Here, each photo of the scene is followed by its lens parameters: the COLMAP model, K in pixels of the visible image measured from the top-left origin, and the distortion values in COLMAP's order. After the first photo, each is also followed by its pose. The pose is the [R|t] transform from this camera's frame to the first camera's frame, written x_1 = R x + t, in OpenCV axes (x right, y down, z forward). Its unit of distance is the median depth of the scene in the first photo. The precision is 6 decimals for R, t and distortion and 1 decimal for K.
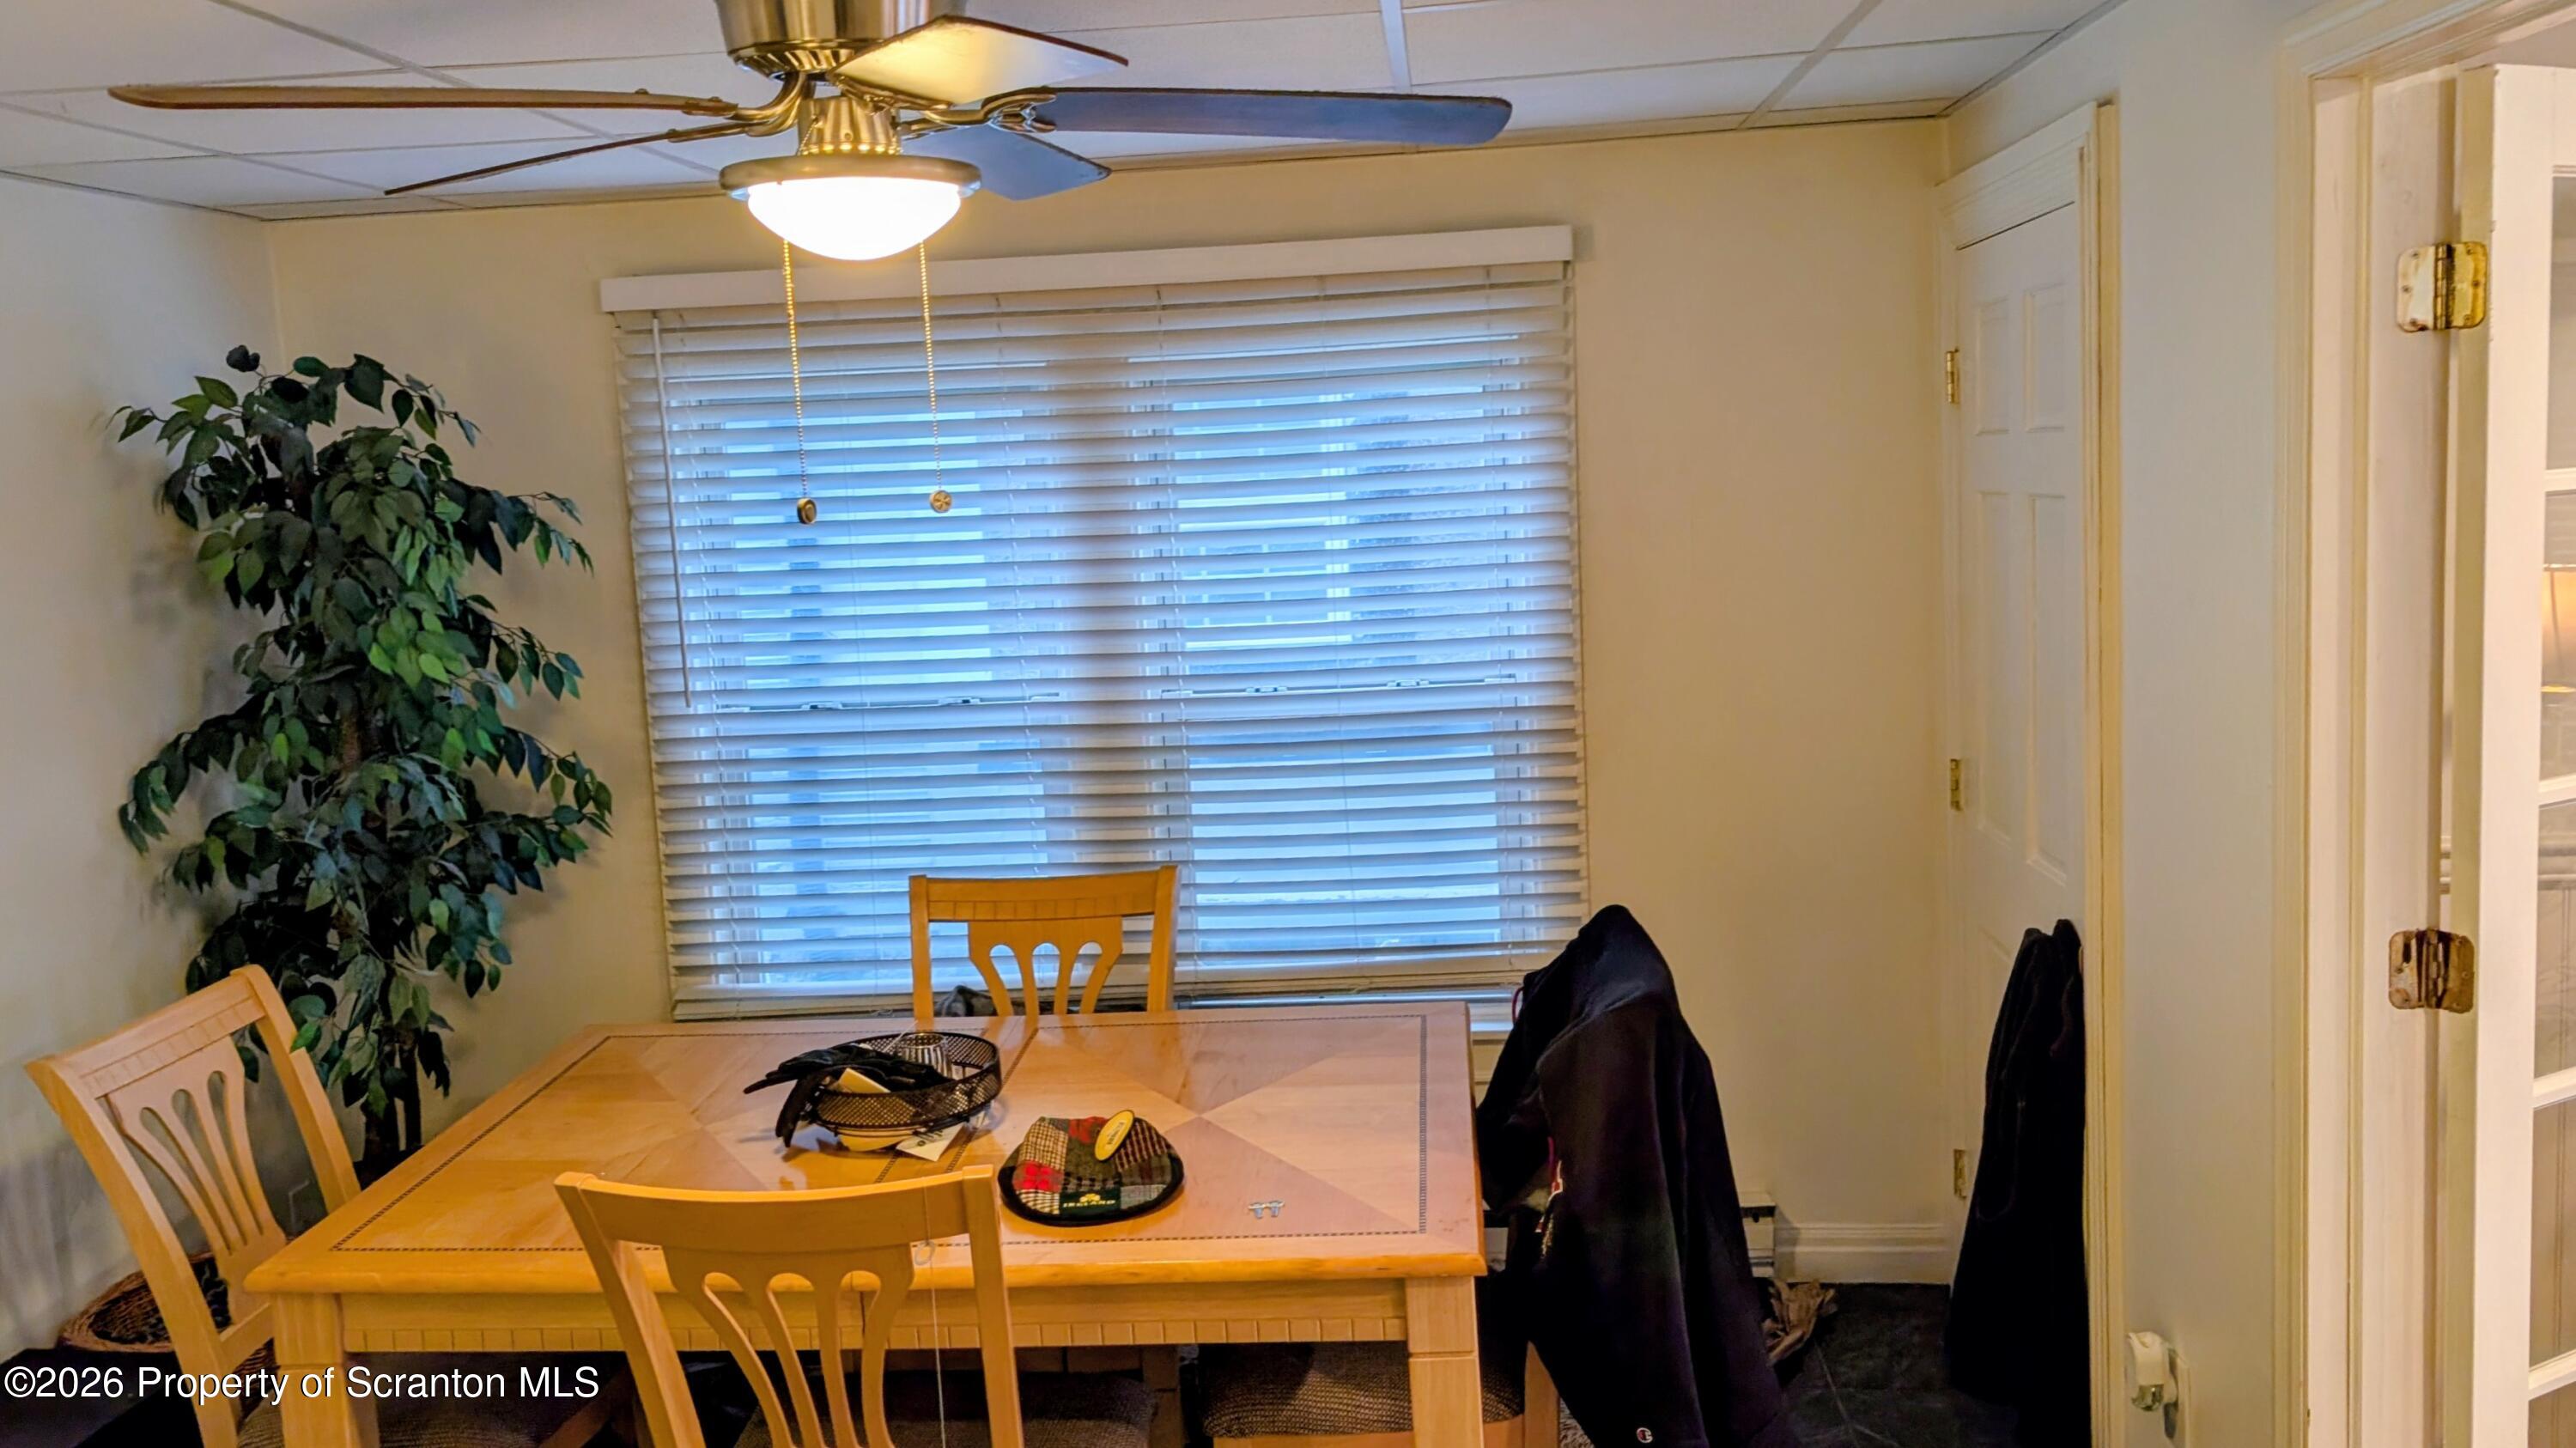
lens RADIAL K [[1951.2, 0, 1288.0], [0, 1951.2, 724.0], [0, 0, 1]] dist [-0.015737, 0.044719]
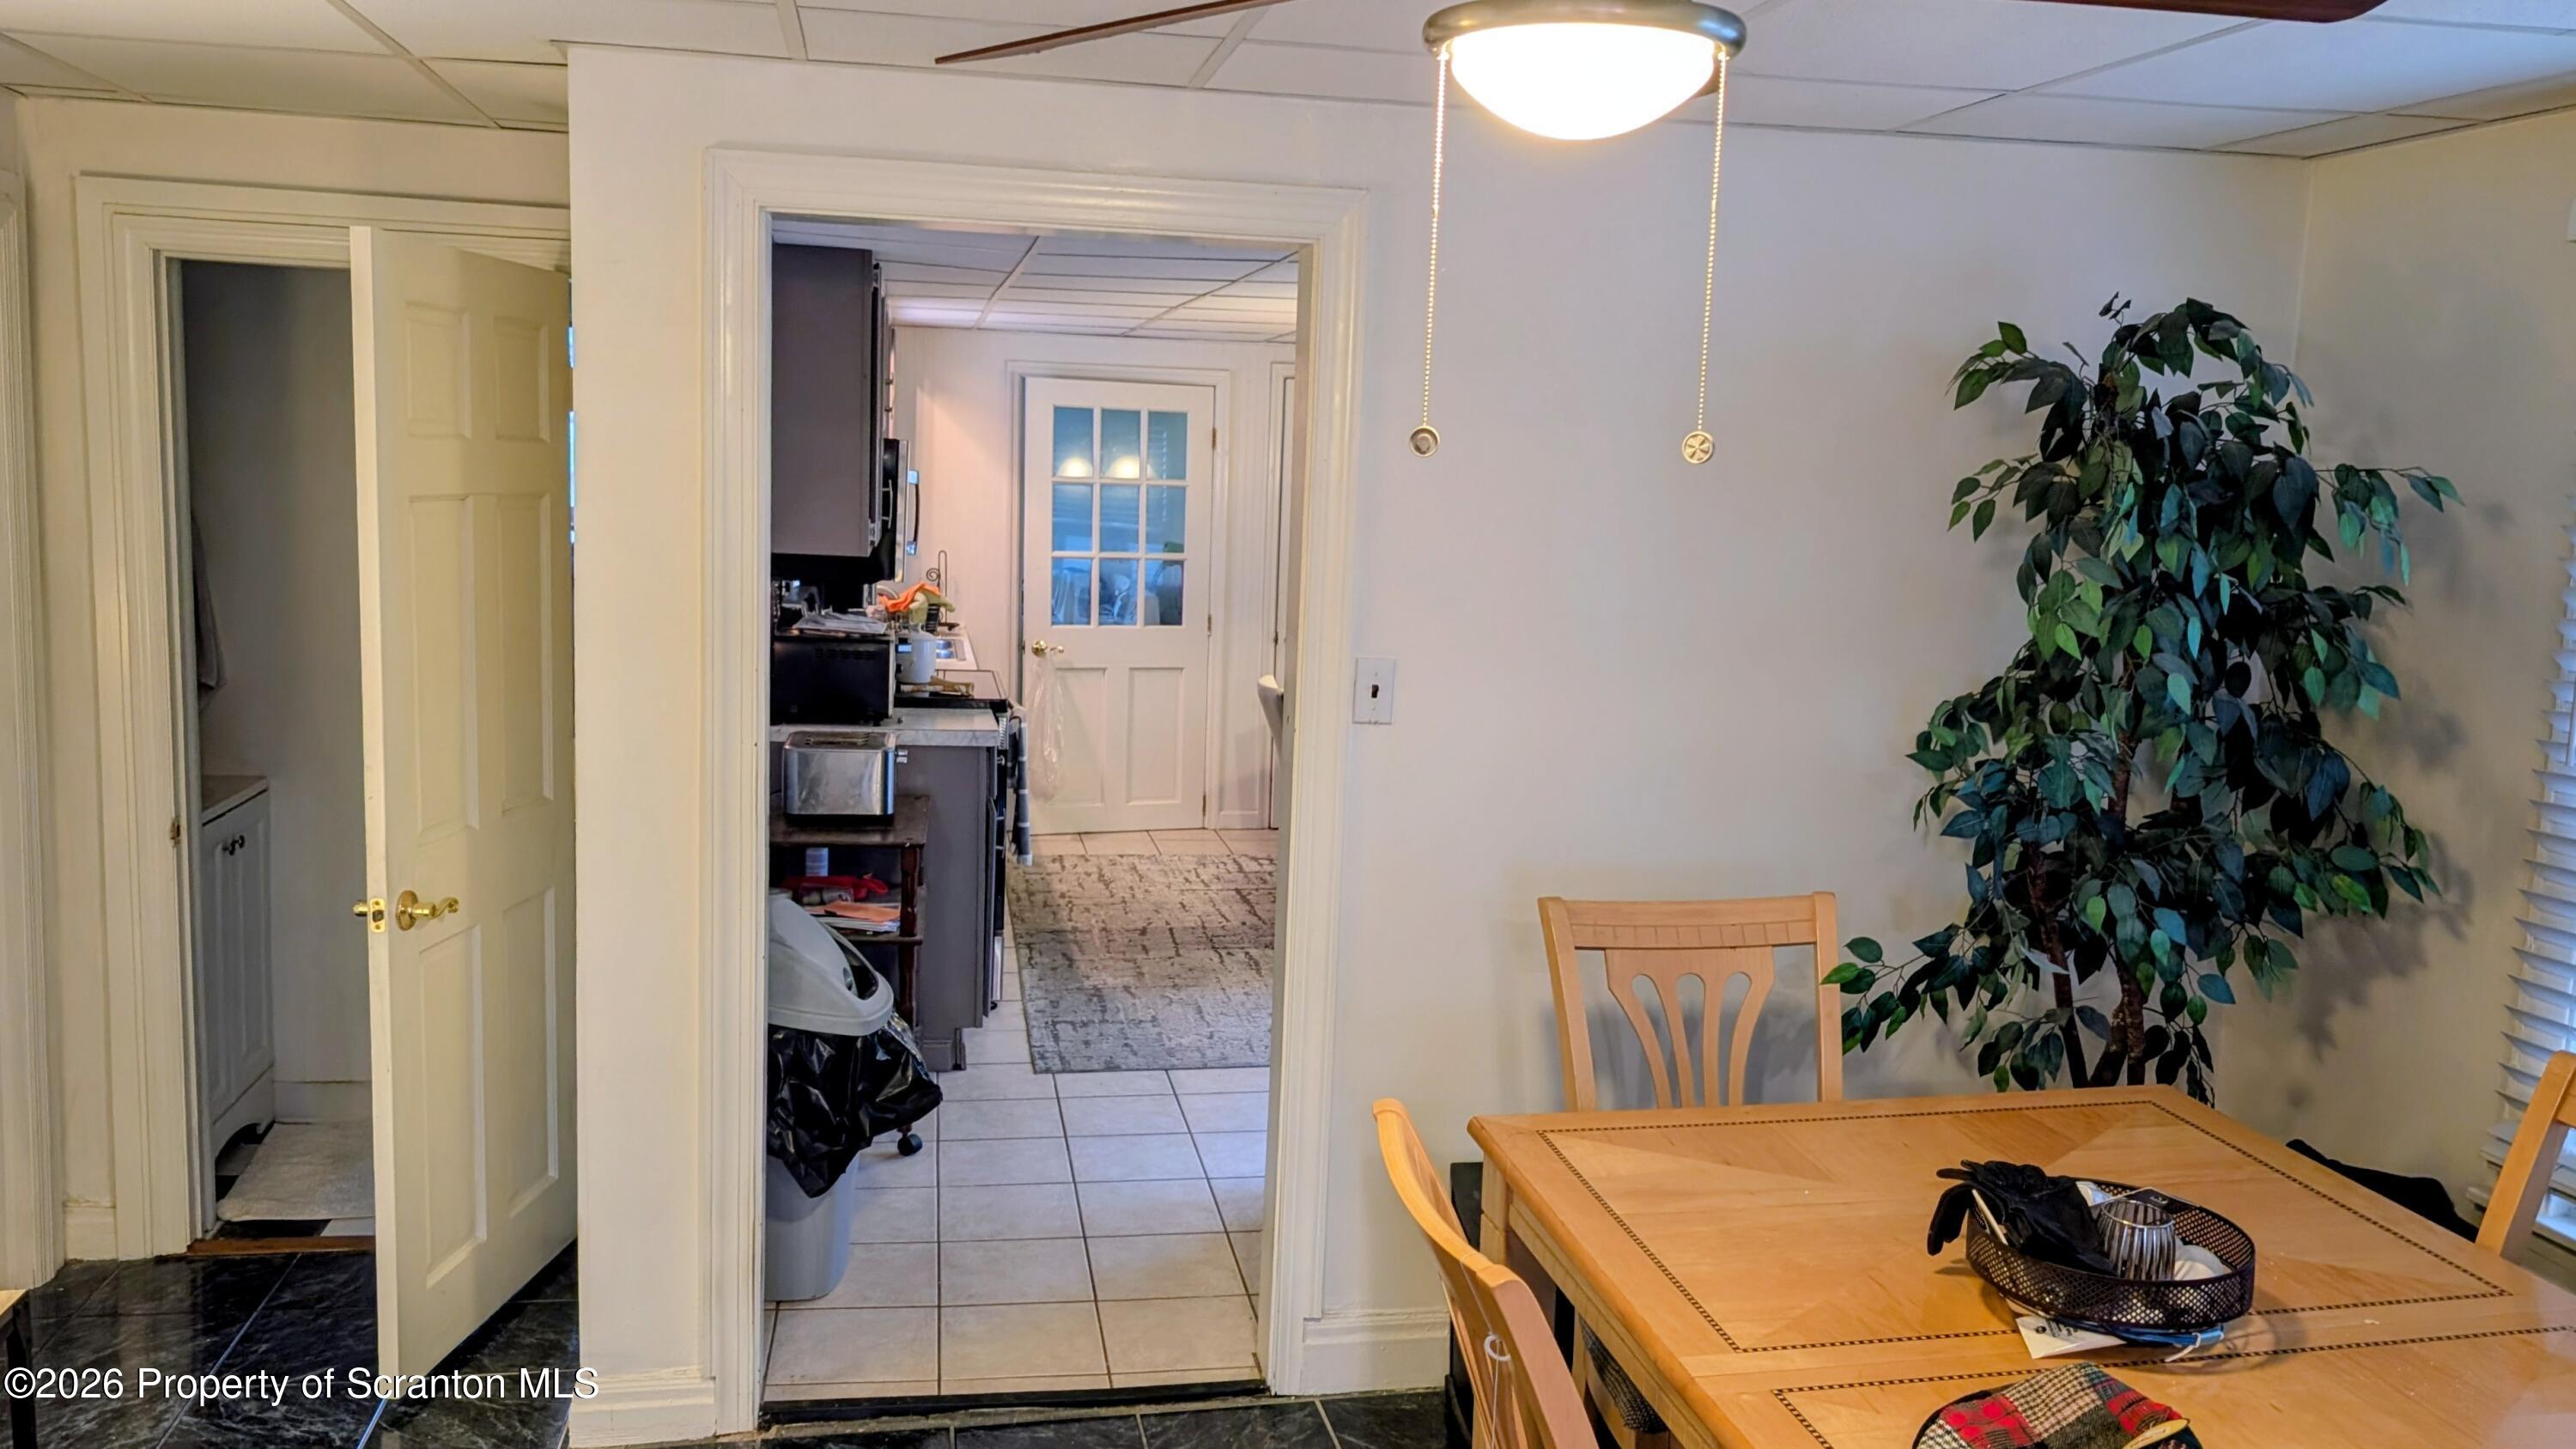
lens RADIAL K [[1951.3, 0, 1288.0], [0, 1951.3, 724.5], [0, 0, 1]] dist [-0.015737, 0.044719]
pose [[0.271871, 0.189752, -0.943441, 0.330583], [-0.182586, 0.972731, 0.143028, -0.054807], [0.944854, 0.133374, 0.299103, 0.392237]]
